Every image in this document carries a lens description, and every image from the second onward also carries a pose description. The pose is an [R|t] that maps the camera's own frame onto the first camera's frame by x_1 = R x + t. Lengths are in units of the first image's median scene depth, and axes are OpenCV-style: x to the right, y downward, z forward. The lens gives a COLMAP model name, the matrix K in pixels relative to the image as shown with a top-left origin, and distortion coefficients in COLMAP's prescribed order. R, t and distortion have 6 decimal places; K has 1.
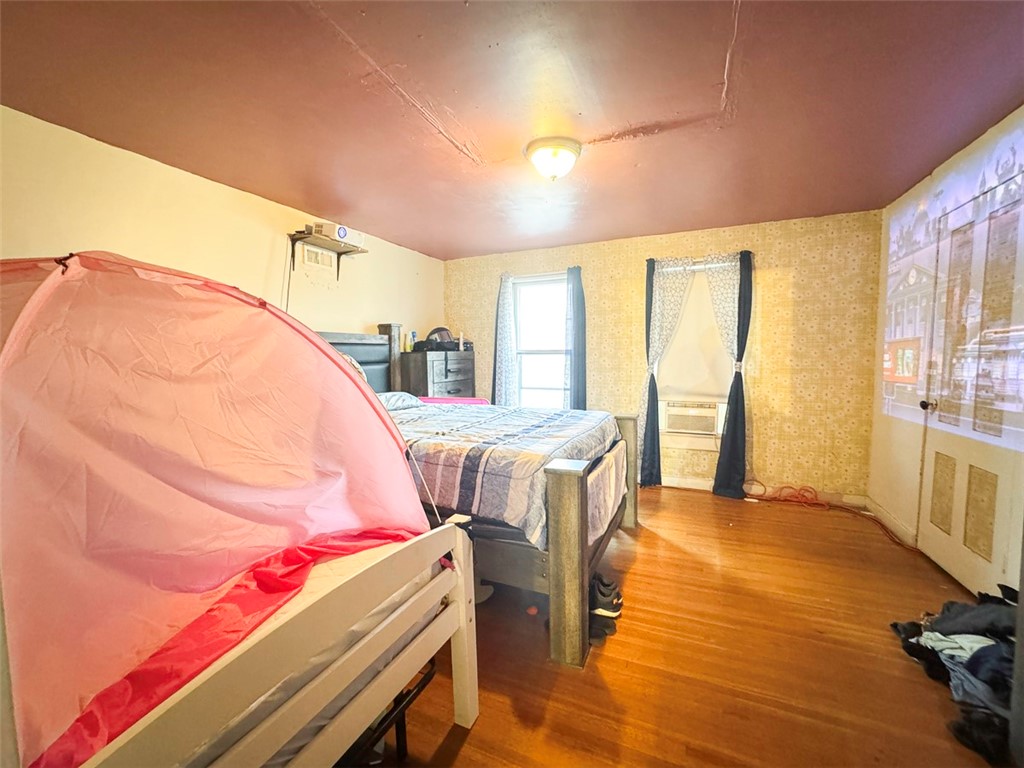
lens RADIAL K [[418.0, 0, 515.5], [0, 418.0, 387.3], [0, 0, 1]] dist [-0.004058, 0.000439]
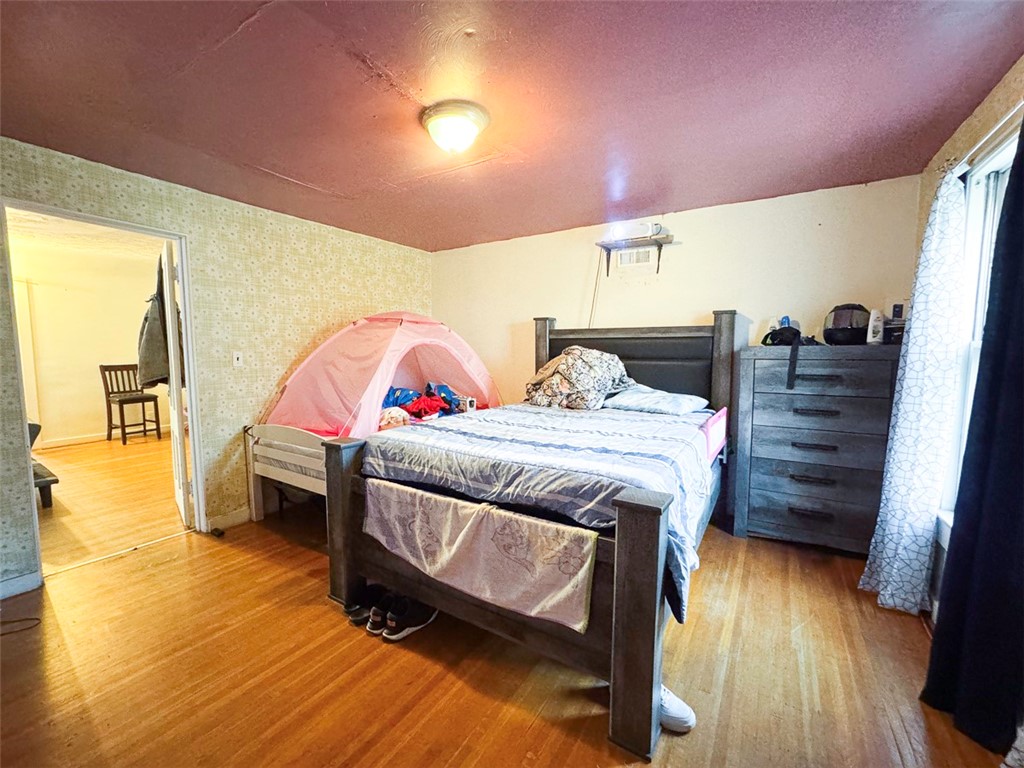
lens RADIAL K [[418.0, 0, 511.9], [0, 418.0, 388.9], [0, 0, 1]] dist [-0.004058, 0.000439]
pose [[-0.127528, 0.105164, -0.986244, 0.504906], [-0.071040, 0.990841, 0.114840, -0.063077], [0.989288, 0.084708, -0.118889, 0.660223]]
